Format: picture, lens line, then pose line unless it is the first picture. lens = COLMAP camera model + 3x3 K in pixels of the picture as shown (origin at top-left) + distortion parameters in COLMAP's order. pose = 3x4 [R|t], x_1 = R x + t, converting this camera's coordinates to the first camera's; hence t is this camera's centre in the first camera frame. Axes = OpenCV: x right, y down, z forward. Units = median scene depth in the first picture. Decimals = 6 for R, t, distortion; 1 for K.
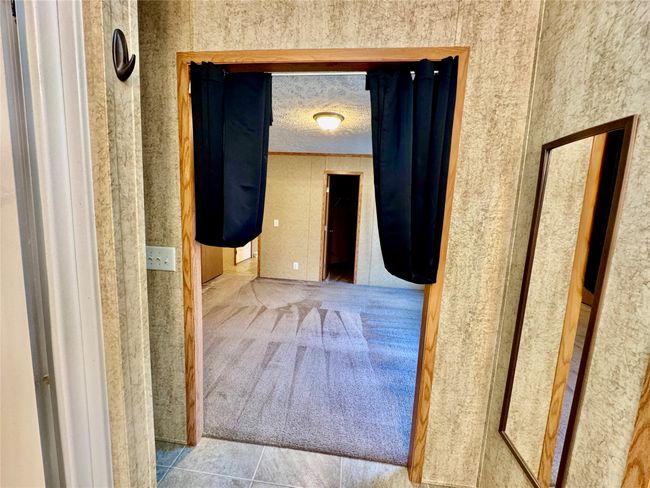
lens RADIAL K [[260.1, 0, 327.9], [0, 260.1, 248.4], [0, 0, 1]] dist [-0.001869, 0.000292]
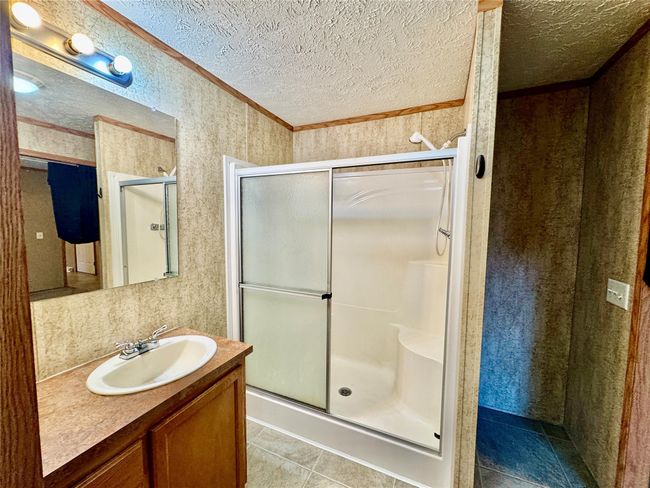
lens RADIAL K [[260.1, 0, 324.6], [0, 260.1, 242.8], [0, 0, 1]] dist [-0.001869, 0.000292]
pose [[-0.311544, 0.008170, -0.950197, 0.633570], [-0.160097, 0.985217, 0.060962, -0.033275], [0.936648, 0.171116, -0.305630, 0.239478]]
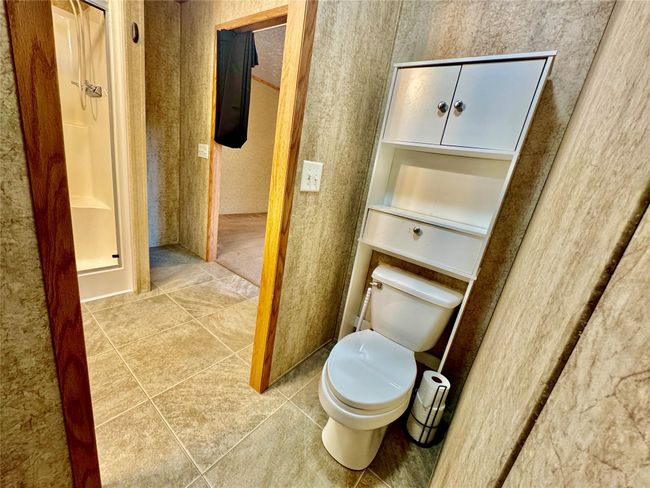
lens RADIAL K [[260.1, 0, 327.5], [0, 260.1, 246.1], [0, 0, 1]] dist [-0.001869, 0.000292]
pose [[0.858742, 0.224294, -0.460710, 1.106053], [-0.182976, 0.974058, 0.133155, 0.288272], [0.478625, -0.030047, 0.877505, -0.199811]]
